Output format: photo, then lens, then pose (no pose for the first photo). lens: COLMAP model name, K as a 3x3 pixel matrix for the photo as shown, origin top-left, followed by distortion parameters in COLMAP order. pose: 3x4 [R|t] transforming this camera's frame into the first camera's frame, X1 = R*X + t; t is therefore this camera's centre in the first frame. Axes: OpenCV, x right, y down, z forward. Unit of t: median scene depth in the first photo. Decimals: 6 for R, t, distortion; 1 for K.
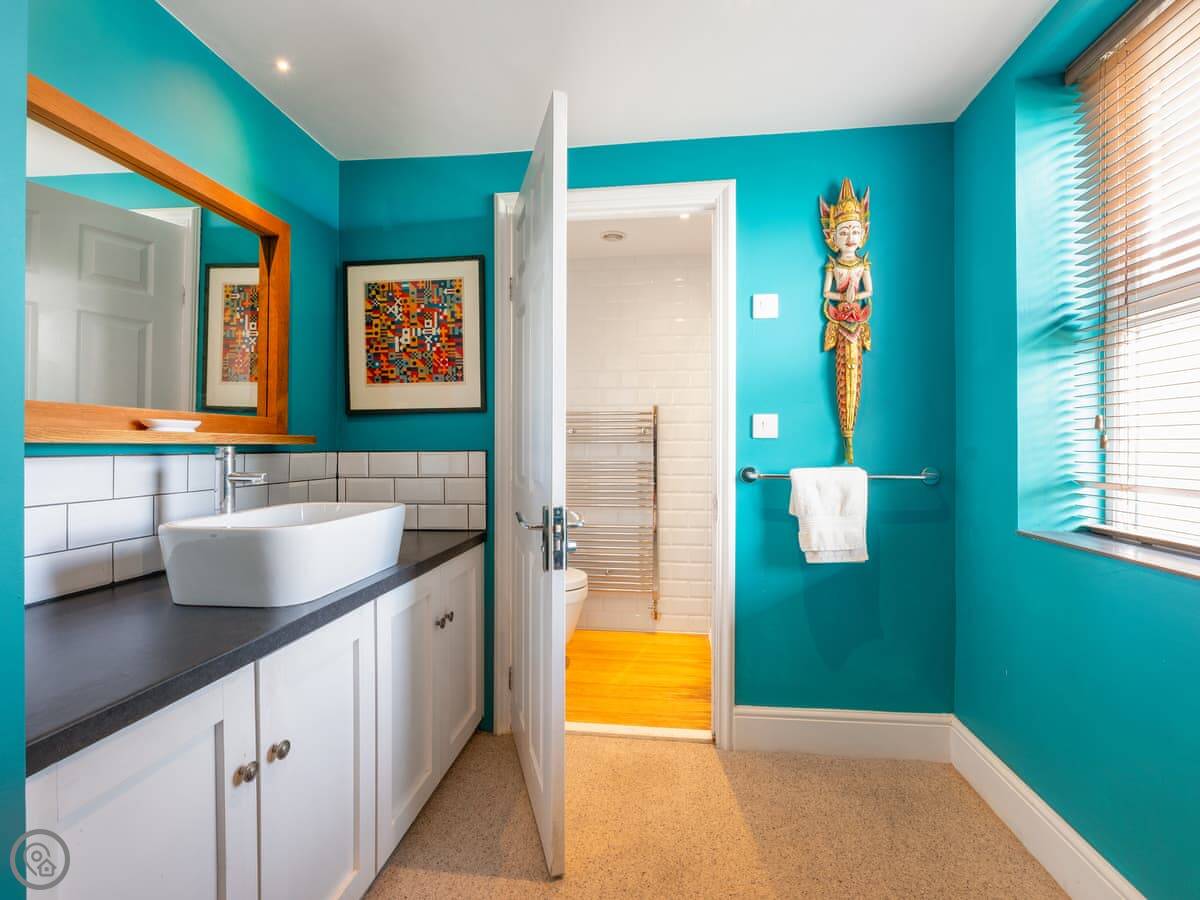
lens RADIAL K [[845.0, 0, 601.5], [0, 845.0, 449.3], [0, 0, 1]] dist [-0.026129, -0.002264]
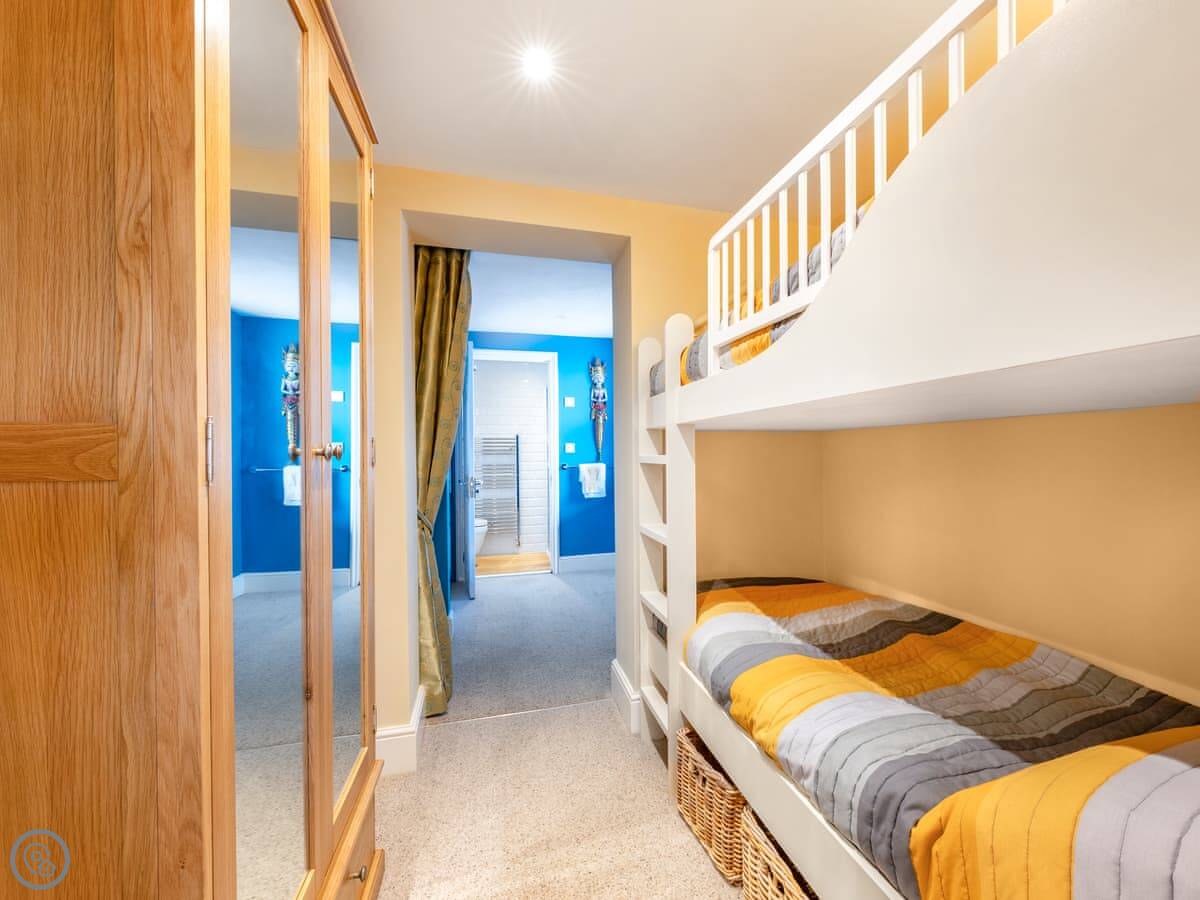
lens RADIAL K [[845.0, 0, 600.5], [0, 845.0, 452.2], [0, 0, 1]] dist [-0.026129, -0.002264]
pose [[0.979099, -0.010829, 0.203096, -0.248564], [0.012037, 0.999916, -0.004711, -0.001755], [-0.203028, 0.007058, 0.979148, -1.610473]]
